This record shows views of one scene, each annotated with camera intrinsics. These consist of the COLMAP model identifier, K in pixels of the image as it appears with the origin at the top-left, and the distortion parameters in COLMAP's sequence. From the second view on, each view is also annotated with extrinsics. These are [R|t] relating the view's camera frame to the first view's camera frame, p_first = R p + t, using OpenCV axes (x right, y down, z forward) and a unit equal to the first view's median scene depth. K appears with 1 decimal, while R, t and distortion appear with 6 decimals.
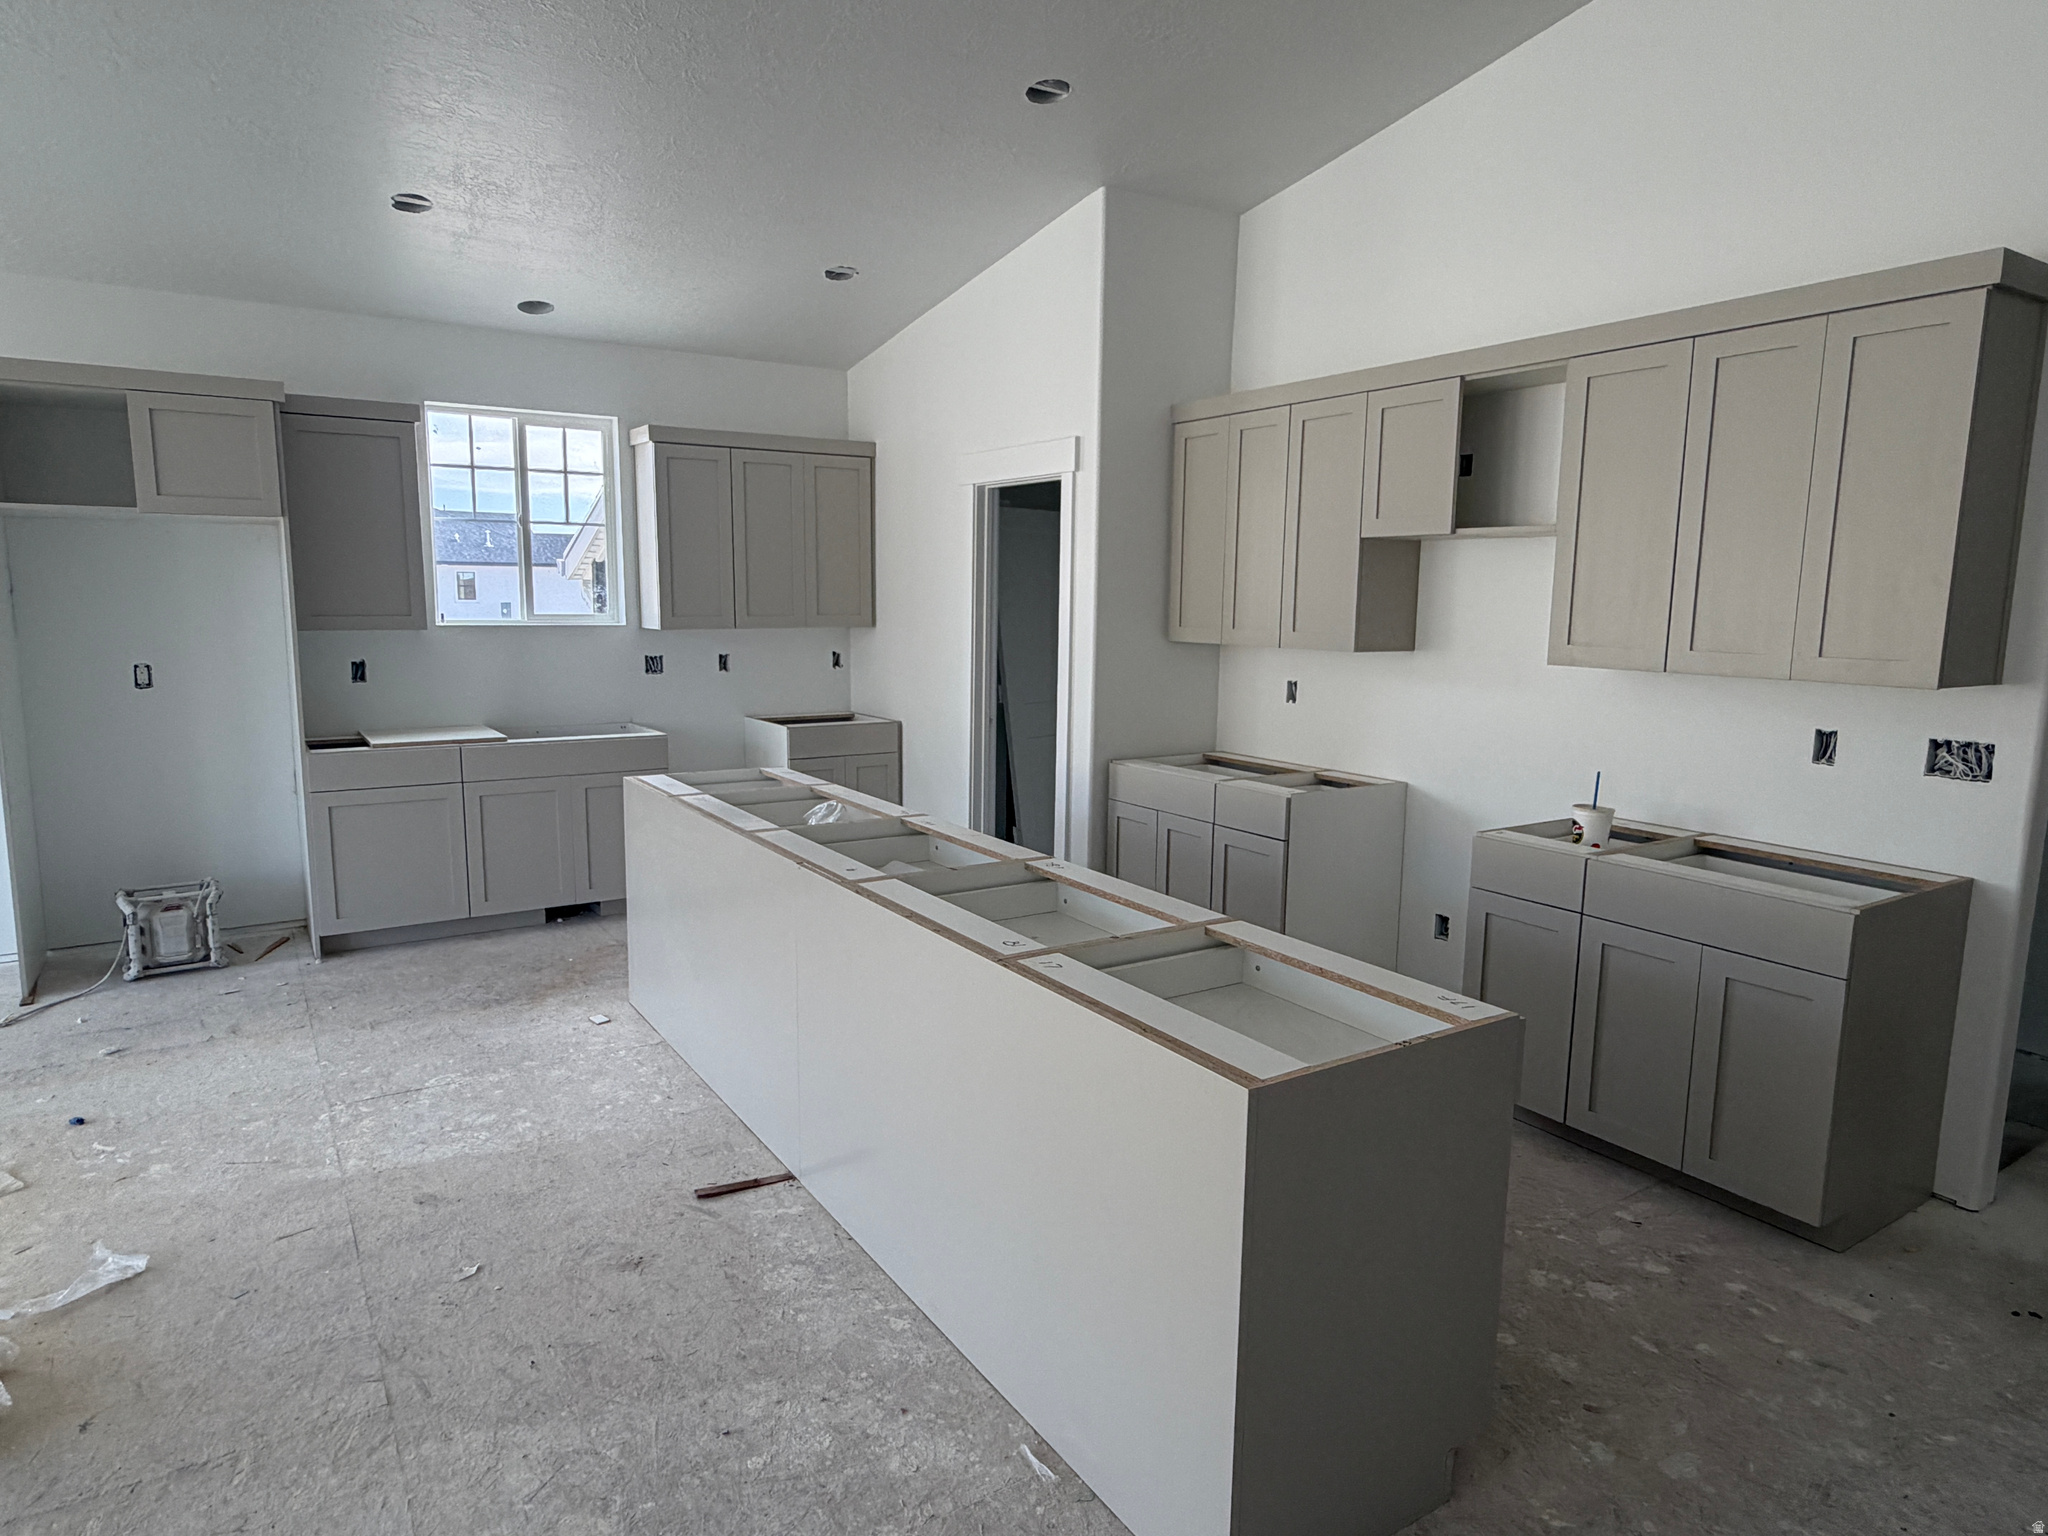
lens RADIAL K [[1178.7, 0, 1024.0], [0, 1178.7, 768.0], [0, 0, 1]] dist [-0.022665, -0.000433]
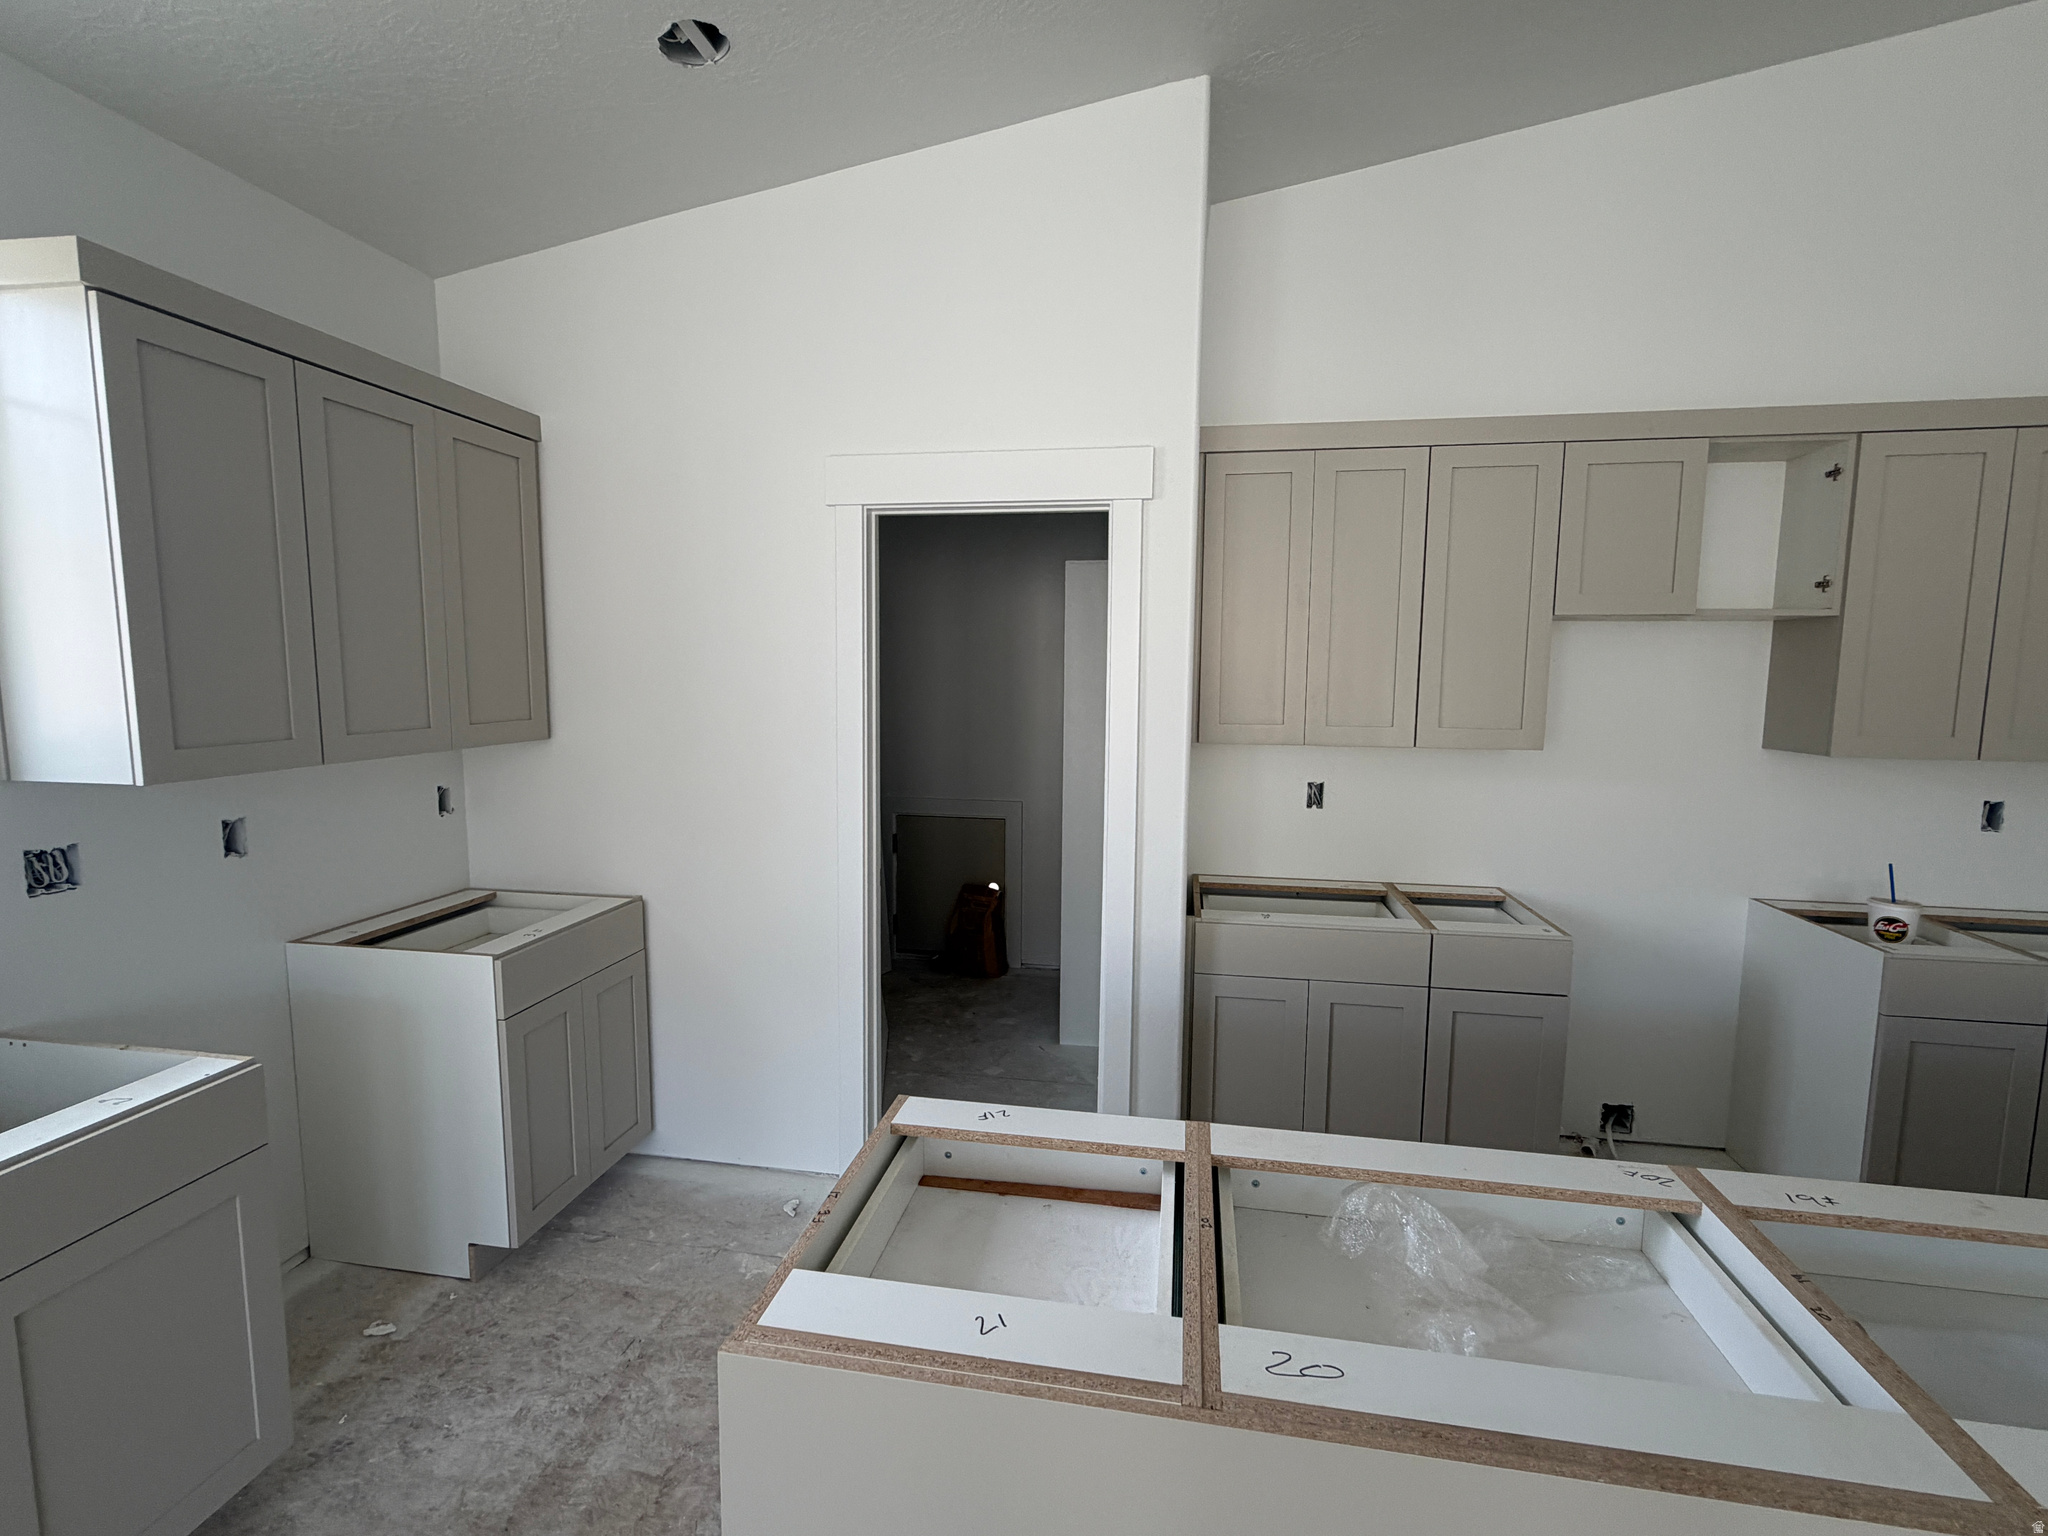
lens RADIAL K [[955.2, 0, 1024.0], [0, 955.2, 768.0], [0, 0, 1]] dist [0.000367, 0.000564]
pose [[0.684082, -0.083564, 0.724603, -0.348634], [0.106094, 0.994250, 0.014500, -0.100069], [-0.721648, 0.066956, 0.689014, 0.588405]]
